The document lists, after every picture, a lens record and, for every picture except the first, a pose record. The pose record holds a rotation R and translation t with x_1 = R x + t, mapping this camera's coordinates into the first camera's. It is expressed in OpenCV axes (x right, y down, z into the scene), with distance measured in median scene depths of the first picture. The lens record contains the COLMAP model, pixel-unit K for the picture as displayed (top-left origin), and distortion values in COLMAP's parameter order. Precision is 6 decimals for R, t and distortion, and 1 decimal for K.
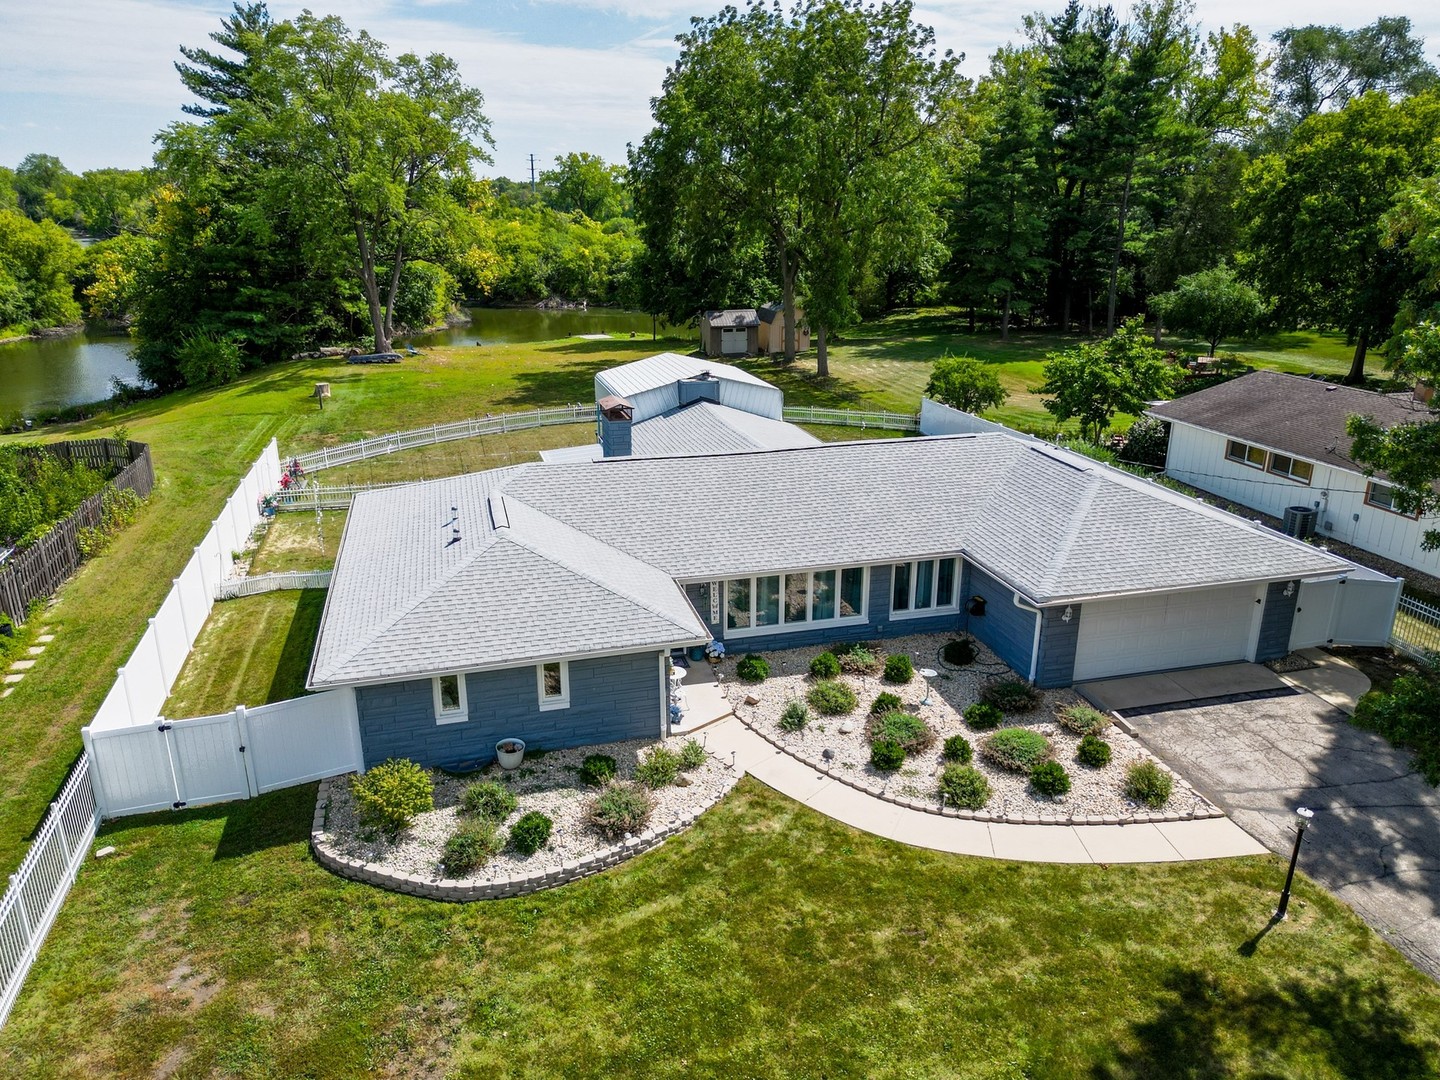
lens RADIAL K [[1005.3, 0, 720.0], [0, 1005.3, 540.0], [0, 0, 1]] dist [0.064093, -0.056144]
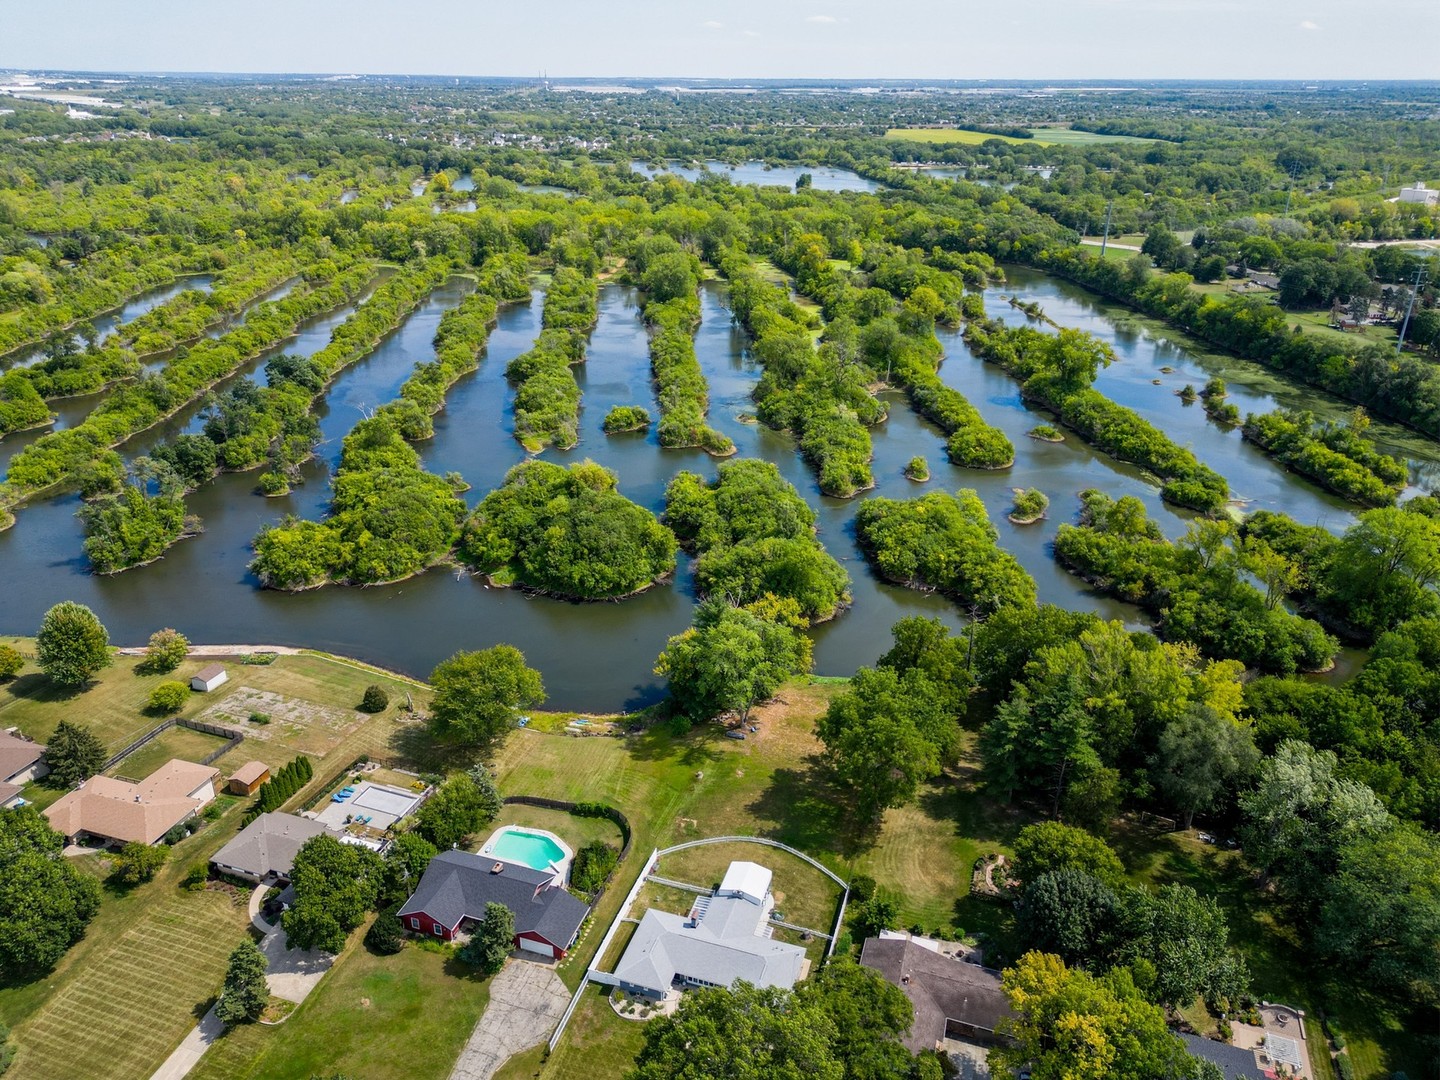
lens RADIAL K [[1005.3, 0, 720.0], [0, 1005.3, 540.0], [0, 0, 1]] dist [0.064093, -0.056144]
pose [[0.834193, 0.233816, -0.499452, 3.080682], [-0.184208, 0.971791, 0.147272, -4.037162], [0.519798, -0.030850, 0.853732, -4.630876]]
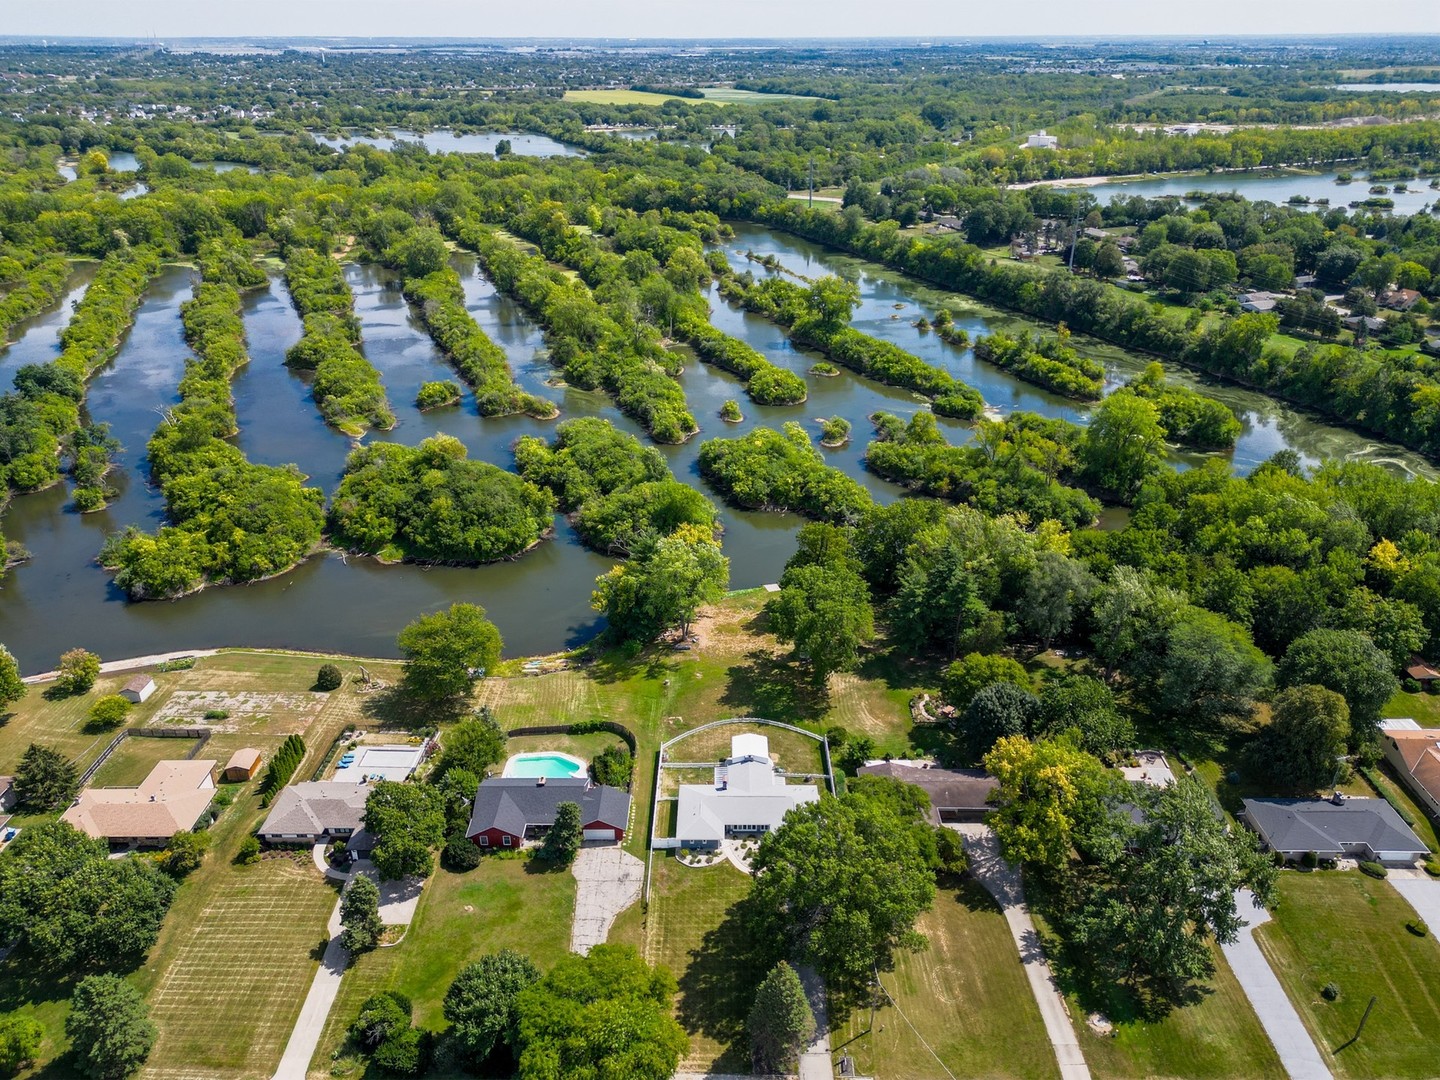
lens RADIAL K [[1005.3, 0, 720.0], [0, 1005.3, 540.0], [0, 0, 1]] dist [0.064093, -0.056144]
pose [[0.962377, 0.118119, -0.244699, 1.736372], [-0.084919, 0.986206, 0.142076, -3.575682], [0.258105, -0.115952, 0.959133, -6.777858]]
